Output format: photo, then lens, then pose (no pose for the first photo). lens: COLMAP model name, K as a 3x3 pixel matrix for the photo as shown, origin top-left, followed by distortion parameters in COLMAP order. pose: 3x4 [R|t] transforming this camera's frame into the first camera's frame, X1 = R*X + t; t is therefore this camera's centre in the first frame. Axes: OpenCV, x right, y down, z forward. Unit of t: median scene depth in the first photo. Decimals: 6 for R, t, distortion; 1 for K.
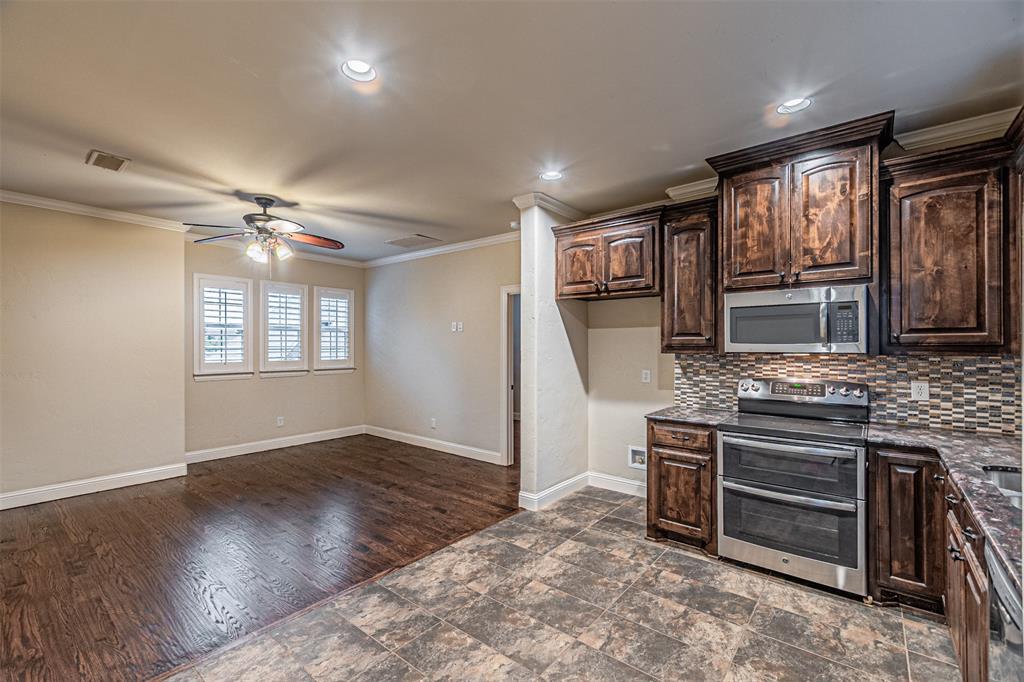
lens RADIAL K [[442.2, 0, 507.4], [0, 442.2, 342.9], [0, 0, 1]] dist [0.006696, -0.002650]
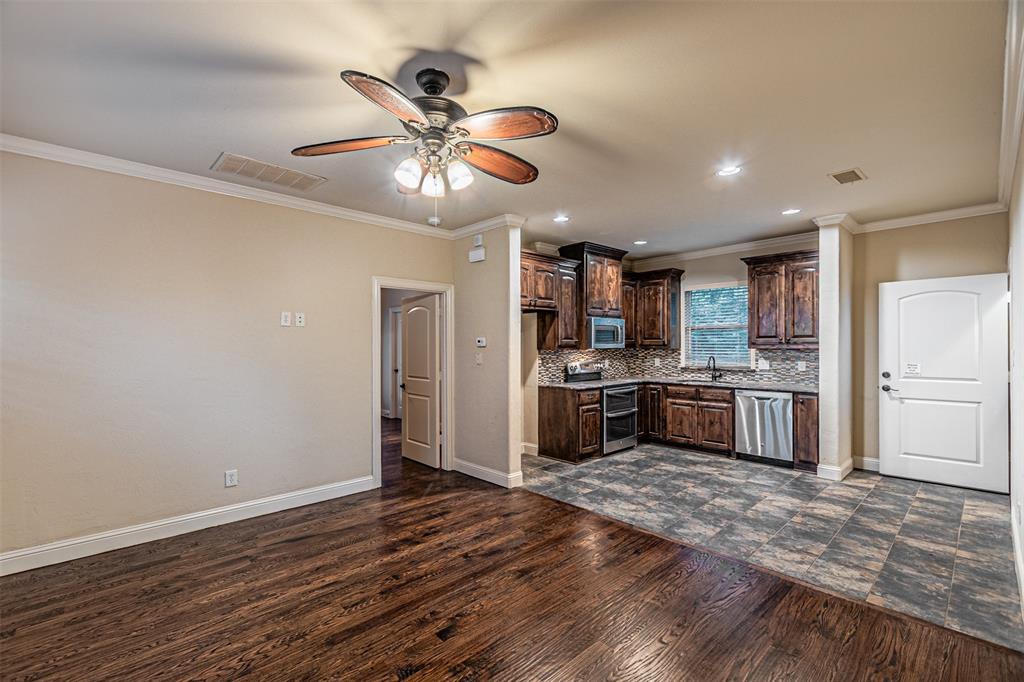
lens RADIAL K [[442.2, 0, 507.9], [0, 442.2, 341.8], [0, 0, 1]] dist [0.006696, -0.002650]
pose [[0.134532, 0.006105, 0.990890, -1.500745], [0.000592, 0.999980, -0.006242, 0.004686], [-0.990909, 0.001427, 0.134526, 1.170426]]
